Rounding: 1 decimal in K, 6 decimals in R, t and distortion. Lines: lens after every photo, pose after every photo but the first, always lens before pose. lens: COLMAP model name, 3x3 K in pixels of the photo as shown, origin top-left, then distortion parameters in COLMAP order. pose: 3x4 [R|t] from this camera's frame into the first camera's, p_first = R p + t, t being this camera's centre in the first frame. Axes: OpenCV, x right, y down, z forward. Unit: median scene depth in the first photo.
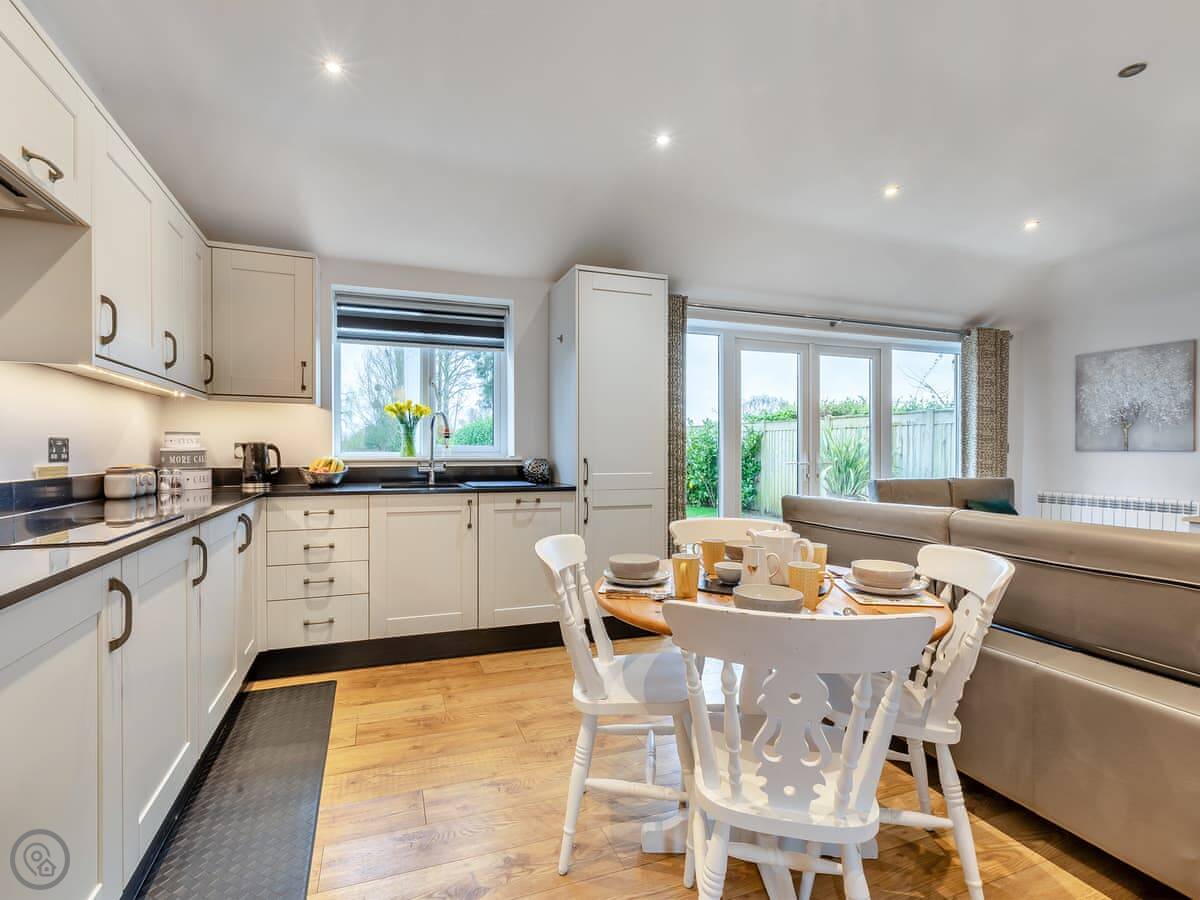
lens RADIAL K [[546.6, 0, 559.3], [0, 546.6, 452.6], [0, 0, 1]] dist [-0.001720, -0.001082]
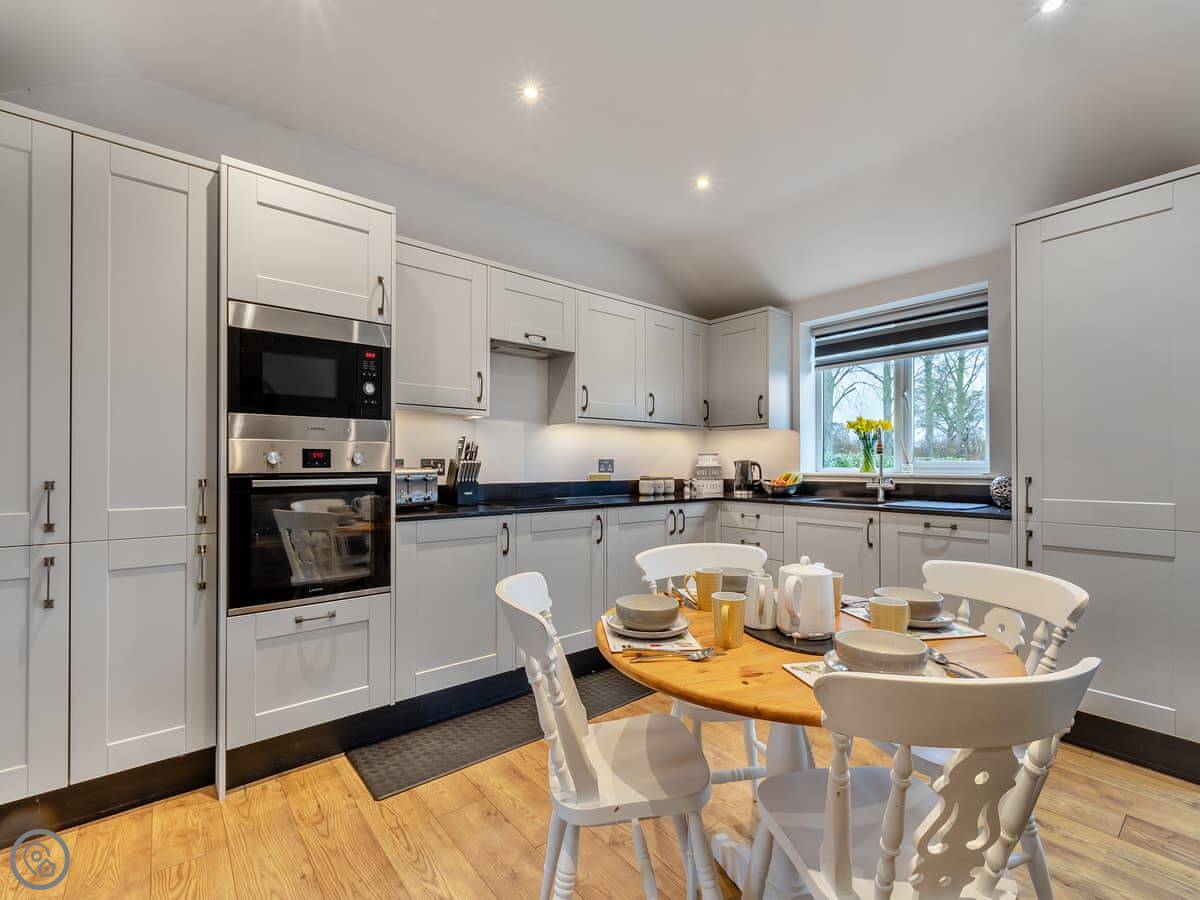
lens RADIAL K [[540.6, 0, 616.1], [0, 540.6, 459.7], [0, 0, 1]] dist [0.001395, 0.000210]
pose [[0.375984, -0.009669, -0.926576, 0.549524], [-0.003846, 0.999921, -0.011996, -0.002796], [0.926618, 0.008074, 0.375917, 0.223900]]
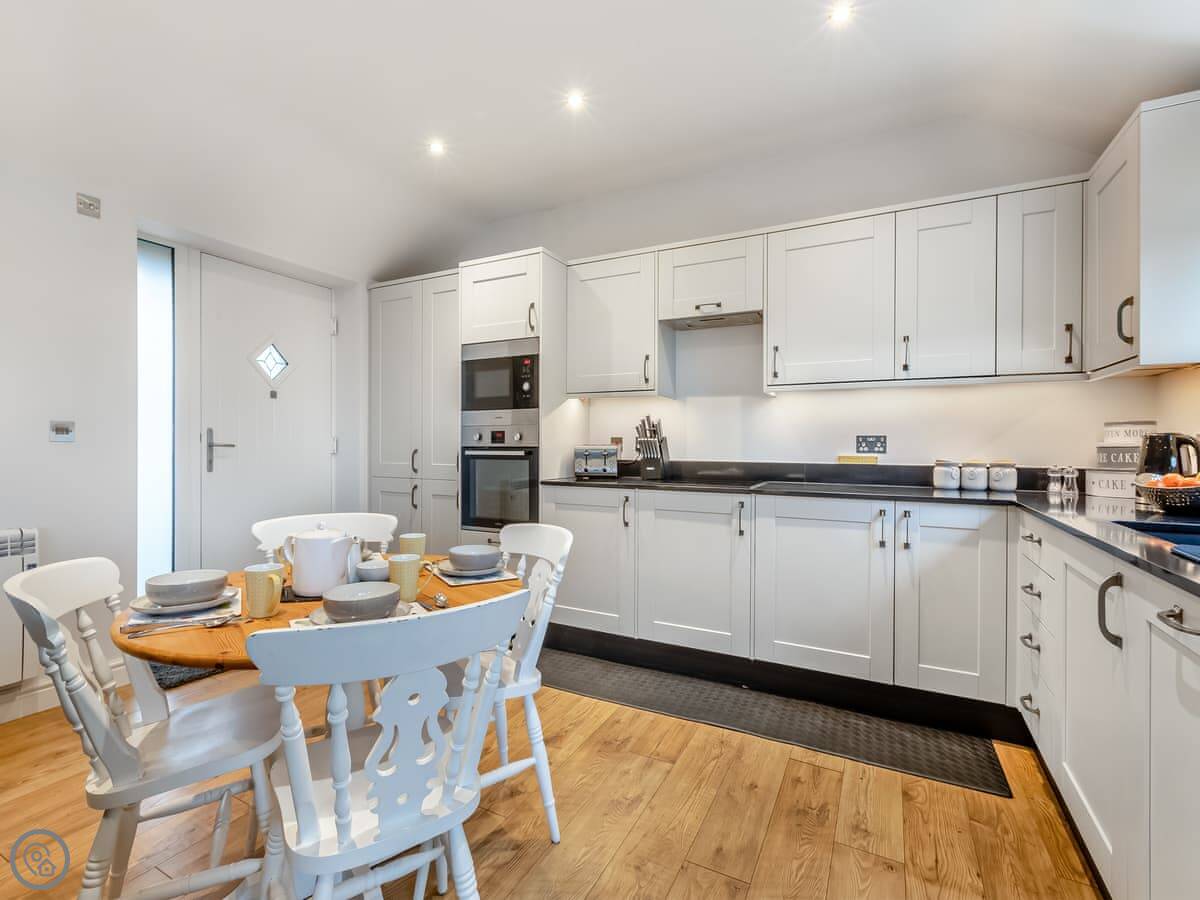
lens RADIAL K [[537.6, 0, 602.8], [0, 537.6, 443.0], [0, 0, 1]] dist [0.000144, 0.000305]
pose [[-0.706086, -0.001289, -0.708124, 0.357813], [-0.007124, 0.999961, 0.005283, -0.007138], [0.708090, 0.008775, -0.706068, 0.996341]]
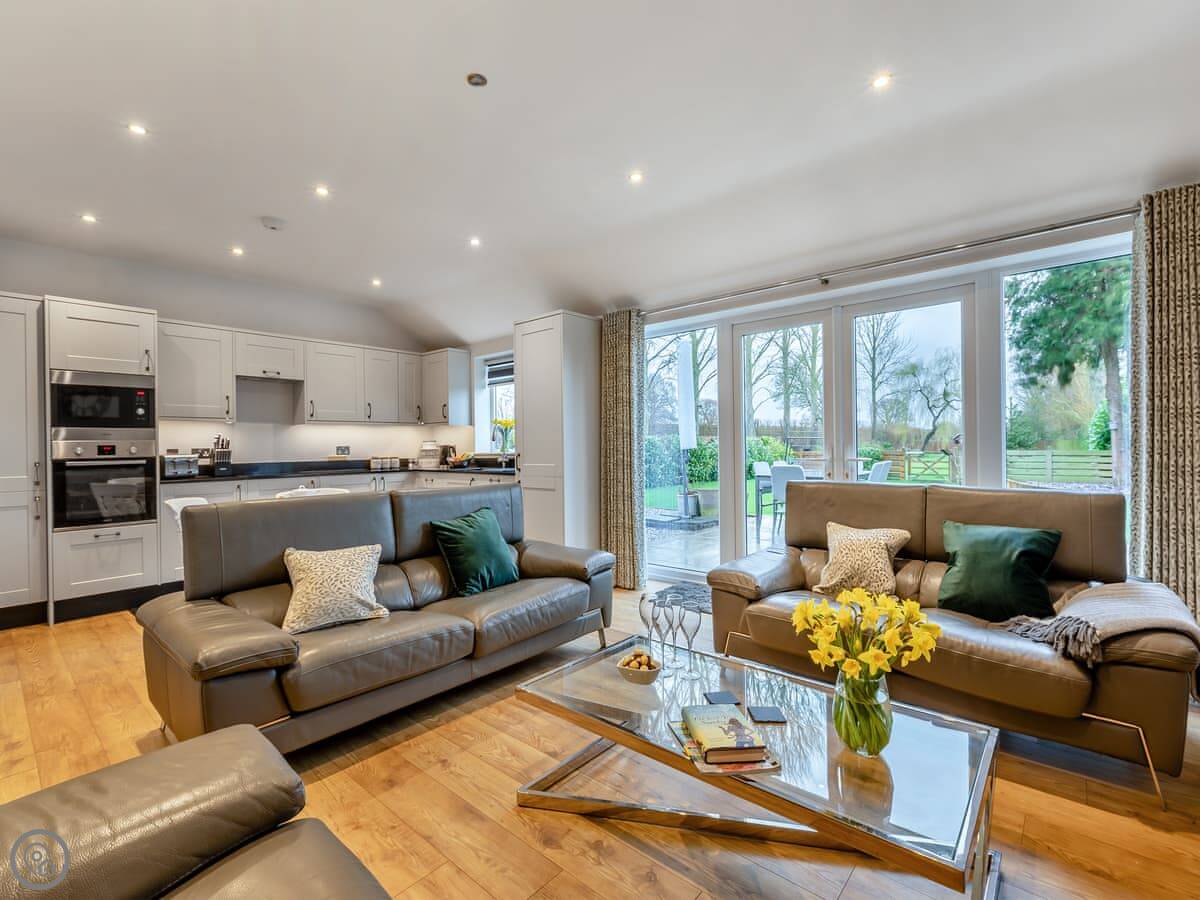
lens RADIAL K [[537.6, 0, 602.8], [0, 537.6, 443.0], [0, 0, 1]] dist [0.000144, 0.000305]
pose [[0.511105, -0.013229, -0.859416, 1.475004], [0.012669, 0.999889, -0.007857, -0.003161], [0.859425, -0.006873, 0.511216, 0.490389]]
